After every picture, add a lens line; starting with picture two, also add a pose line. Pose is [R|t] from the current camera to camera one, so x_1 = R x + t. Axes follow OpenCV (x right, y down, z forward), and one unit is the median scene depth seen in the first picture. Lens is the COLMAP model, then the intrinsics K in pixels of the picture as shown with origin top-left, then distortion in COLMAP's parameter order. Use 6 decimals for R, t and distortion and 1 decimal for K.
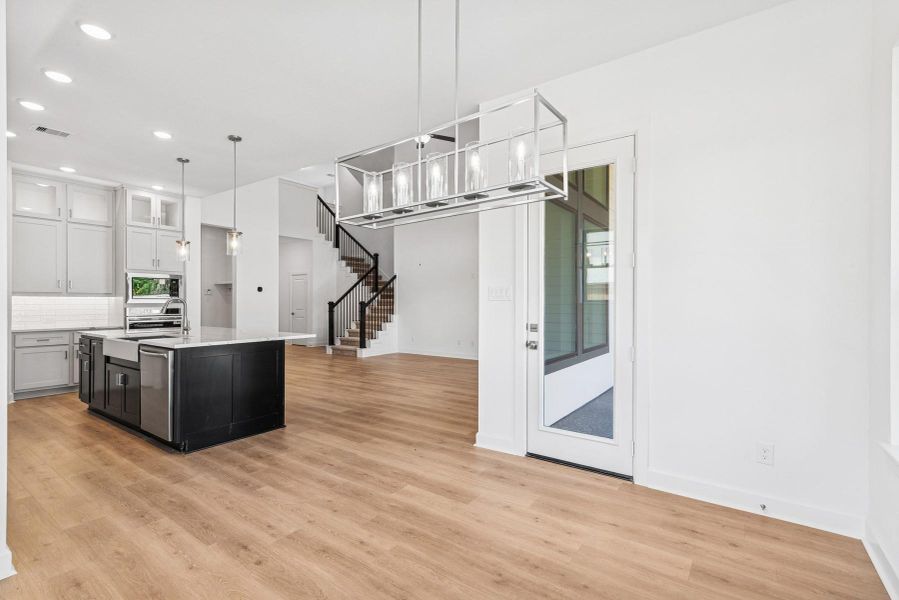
lens RADIAL K [[410.8, 0, 447.6], [0, 410.8, 297.9], [0, 0, 1]] dist [0.012409, 0.000003]
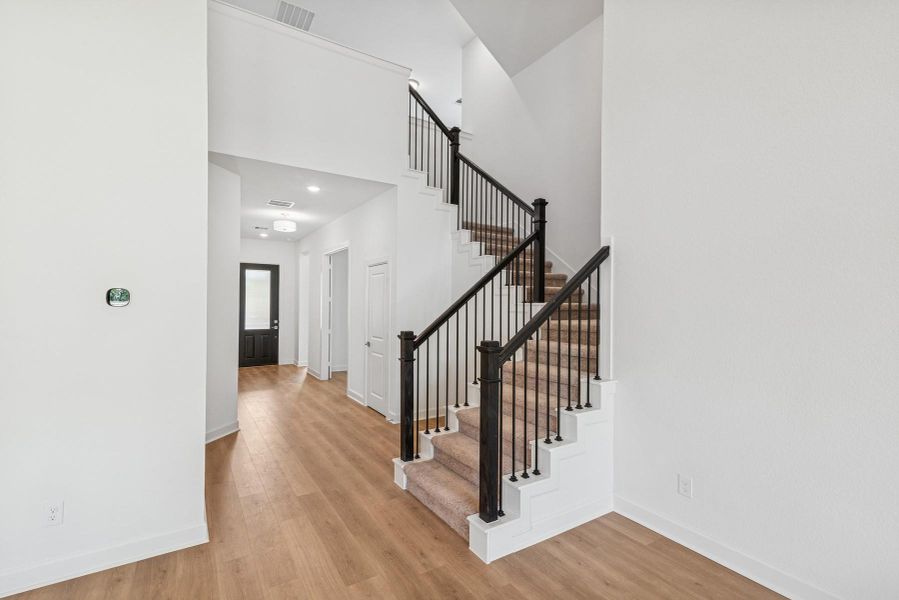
lens RADIAL K [[410.8, 0, 450.6], [0, 410.8, 296.6], [0, 0, 1]] dist [0.012409, 0.000003]
pose [[0.927319, -0.002211, -0.374267, -0.109751], [-0.001322, 0.999957, -0.009182, -0.015234], [0.374271, 0.009010, 0.927276, 0.623315]]
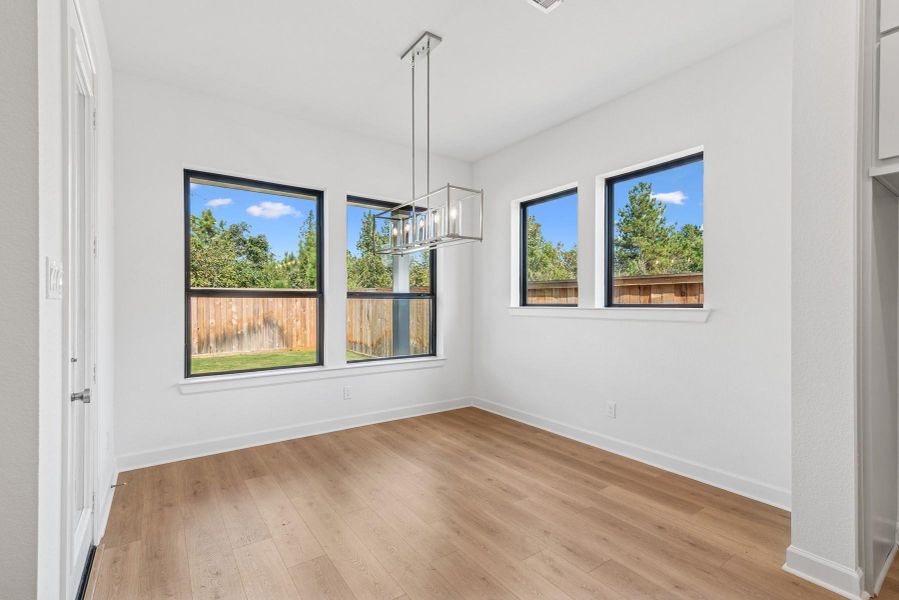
lens RADIAL K [[410.8, 0, 444.2], [0, 410.8, 298.3], [0, 0, 1]] dist [0.012409, 0.000003]
pose [[-0.941799, -0.000170, 0.336176, -1.783932], [-0.003086, 0.999962, -0.008139, 0.001934], [-0.336162, -0.008703, -0.941764, 6.788195]]
